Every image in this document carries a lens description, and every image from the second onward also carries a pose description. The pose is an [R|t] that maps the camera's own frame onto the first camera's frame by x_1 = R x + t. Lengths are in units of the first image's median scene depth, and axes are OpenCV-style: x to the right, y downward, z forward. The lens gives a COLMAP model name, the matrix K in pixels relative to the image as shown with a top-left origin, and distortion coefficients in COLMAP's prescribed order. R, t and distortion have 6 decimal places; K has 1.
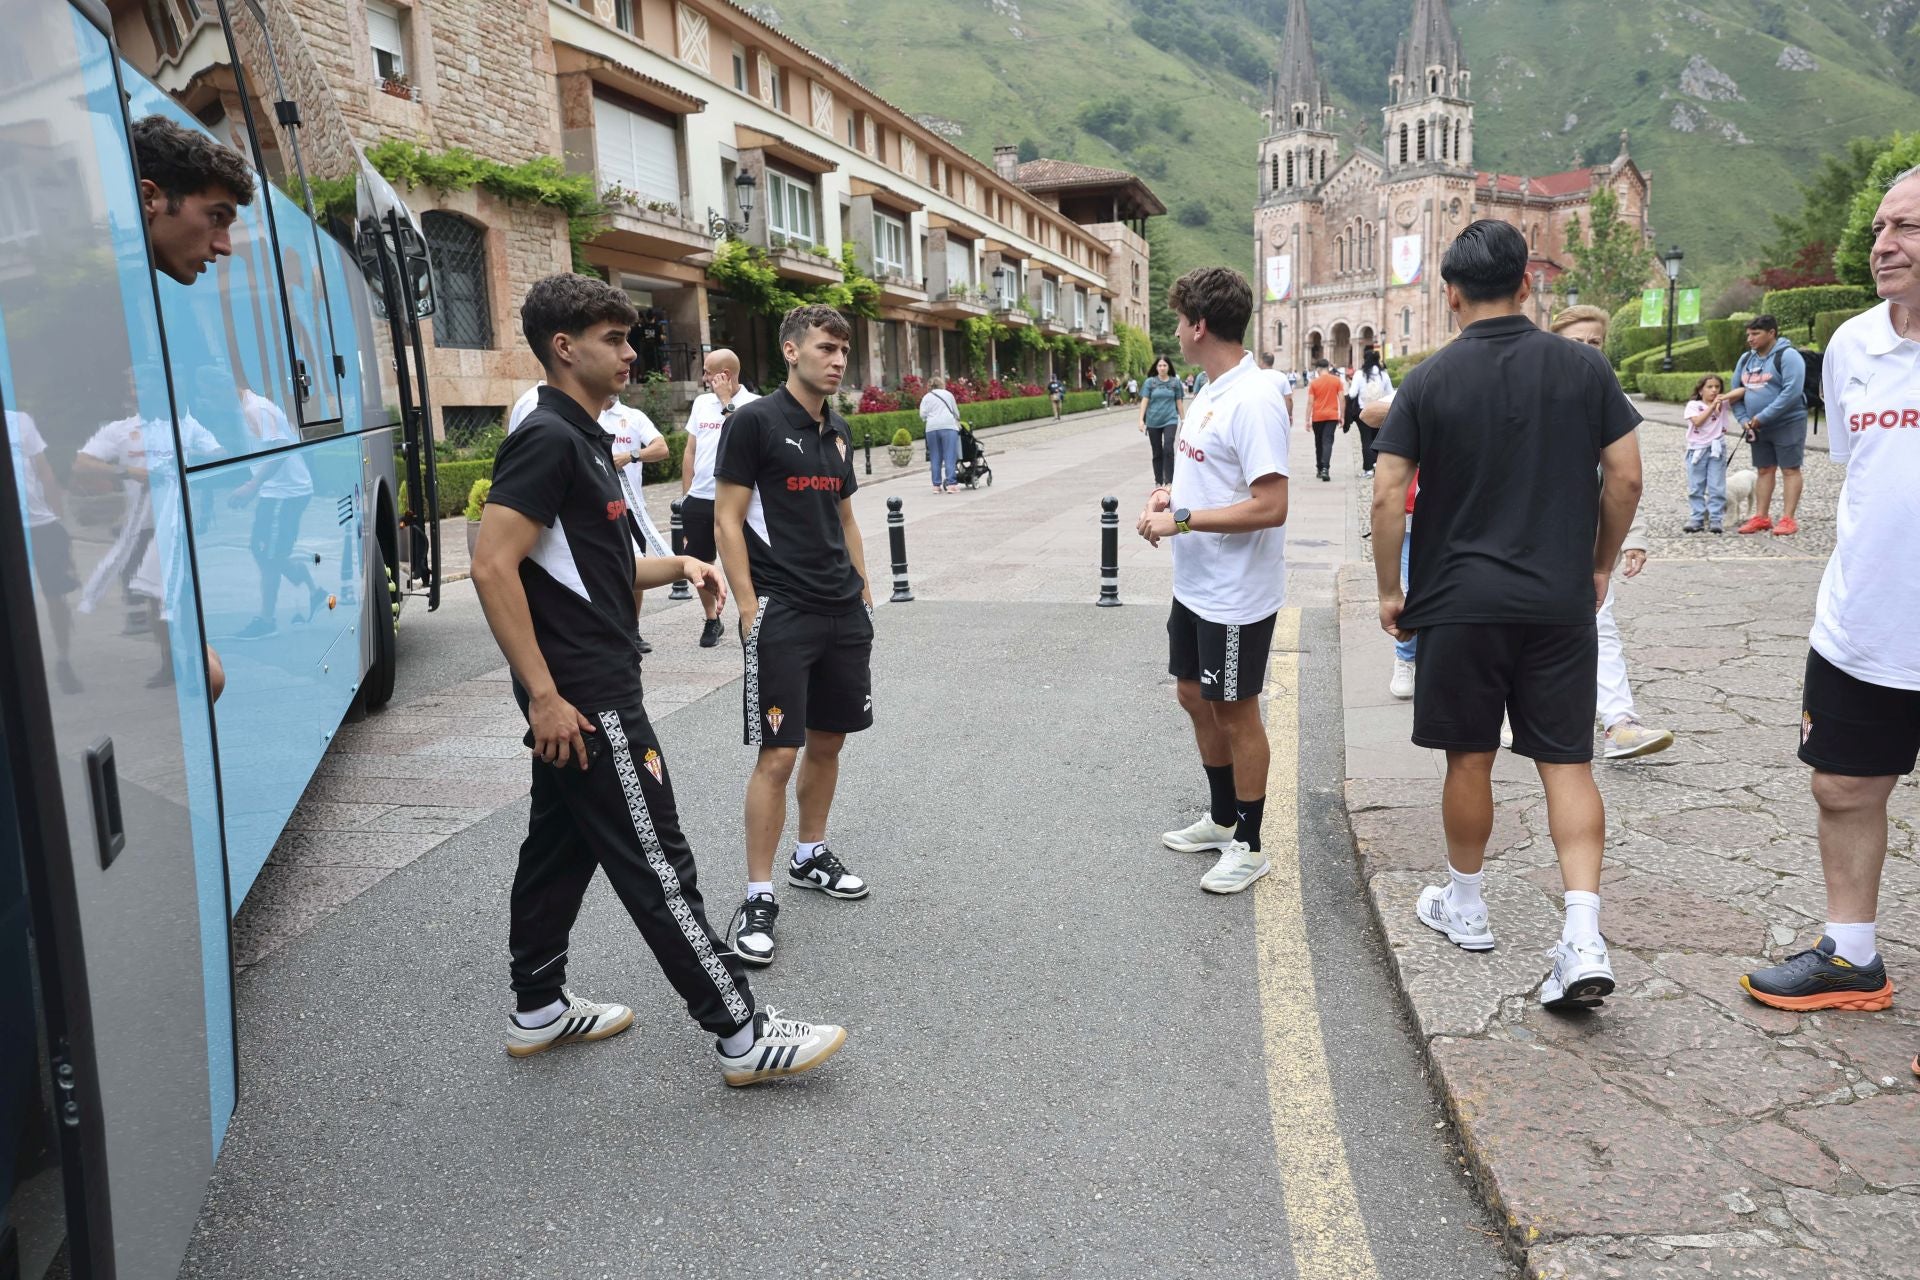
lens RADIAL K [[1303.2, 0, 951.2], [0, 1303.2, 642.7], [0, 0, 1]] dist [0.005651, -0.001414]
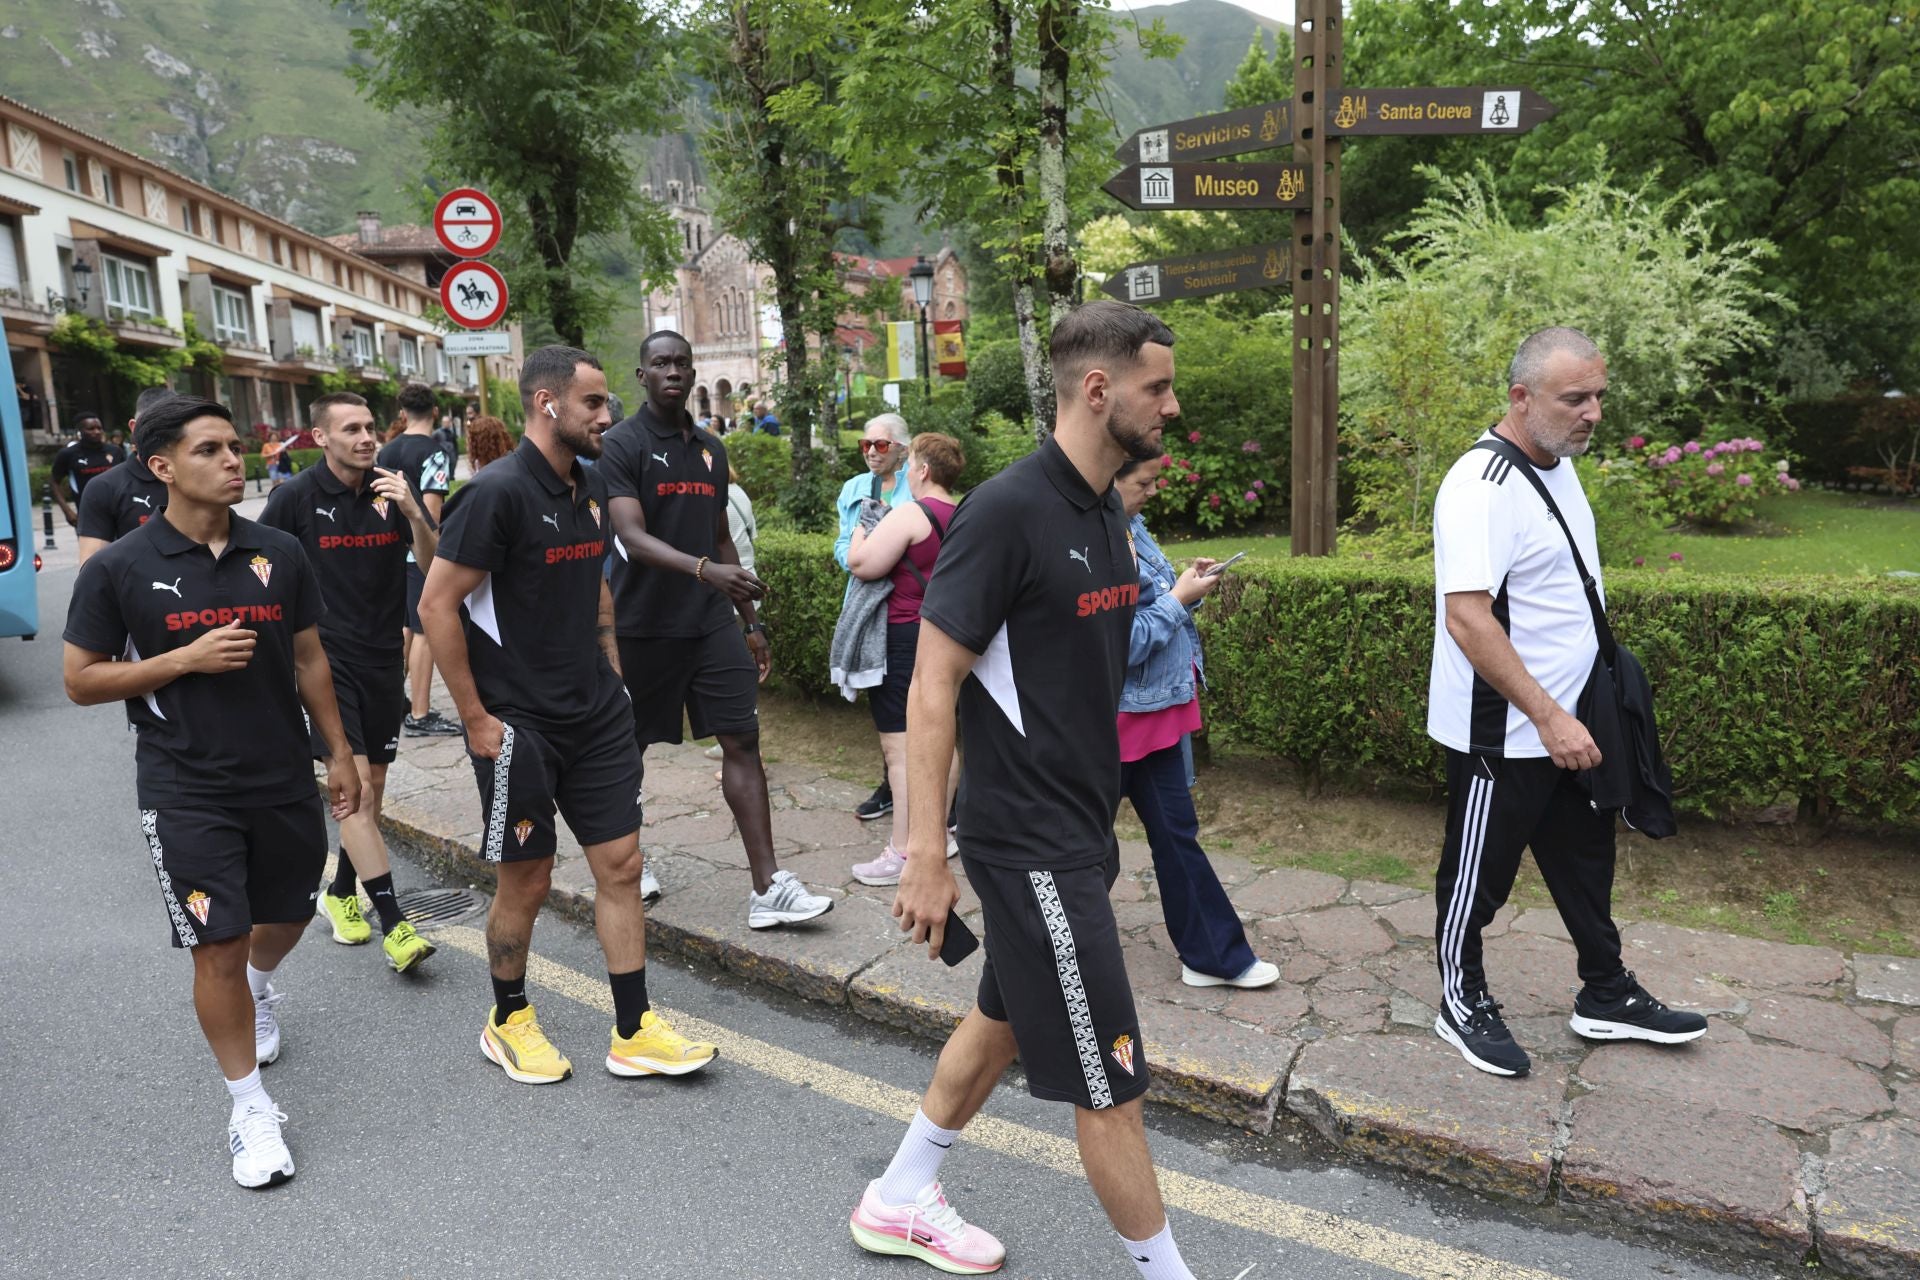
lens RADIAL K [[1303.2, 0, 958.8], [0, 1303.2, 643.6], [0, 0, 1]] dist [0.005651, -0.001414]
pose [[0.912181, -0.054295, 0.406176, 0.035224], [0.067952, 0.997503, -0.019266, 0.036636], [-0.404115, 0.045175, 0.913592, -0.203369]]
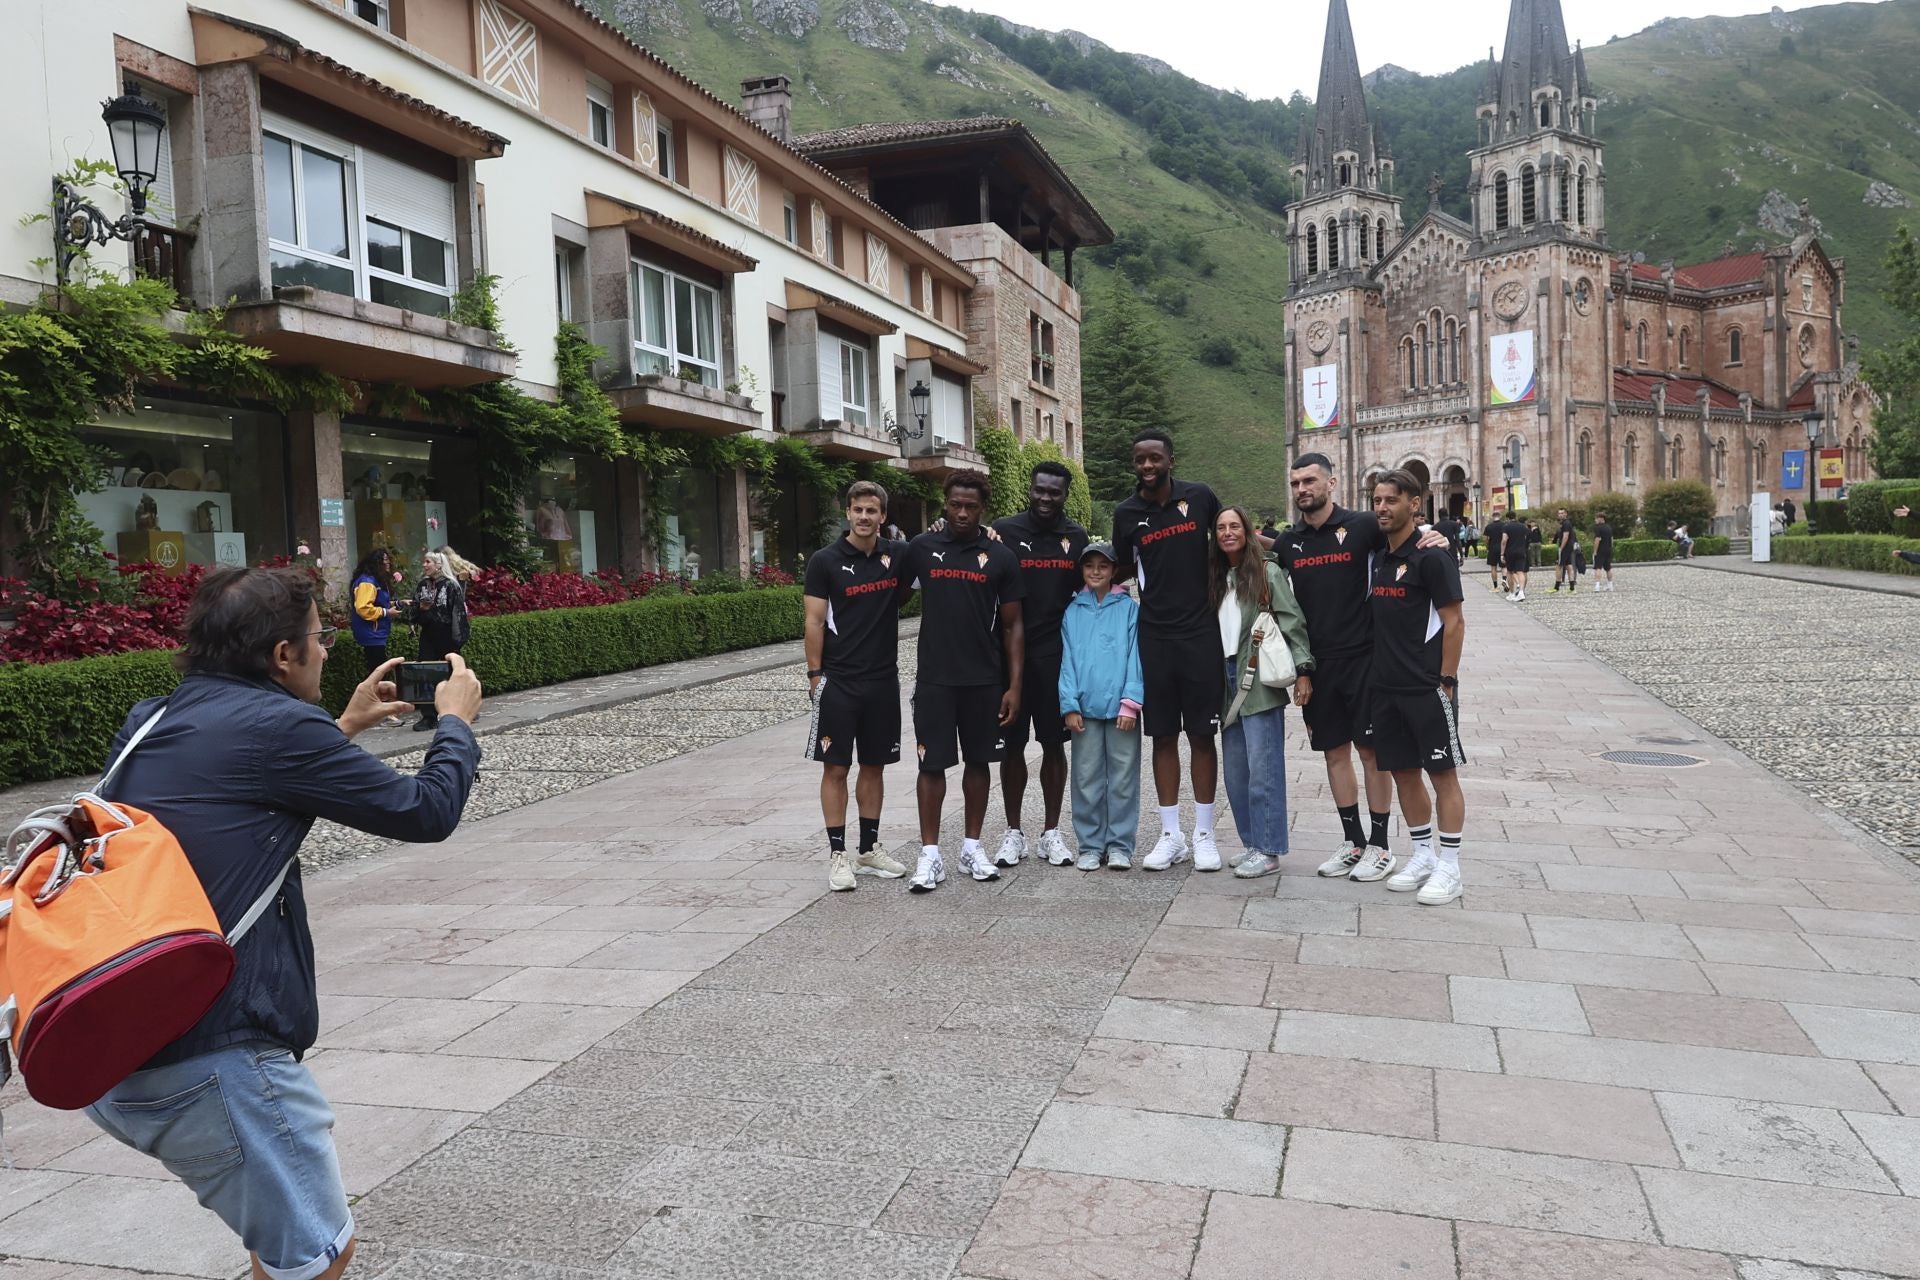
lens RADIAL K [[1442.1, 0, 946.3], [0, 1442.1, 647.7], [0, 0, 1]] dist [-0.013624, 0.008527]
pose [[0.999908, 0.008713, -0.010370, 0.141248], [-0.009903, 0.992619, -0.120872, -0.122737], [0.009240, 0.120964, 0.992614, 0.584876]]
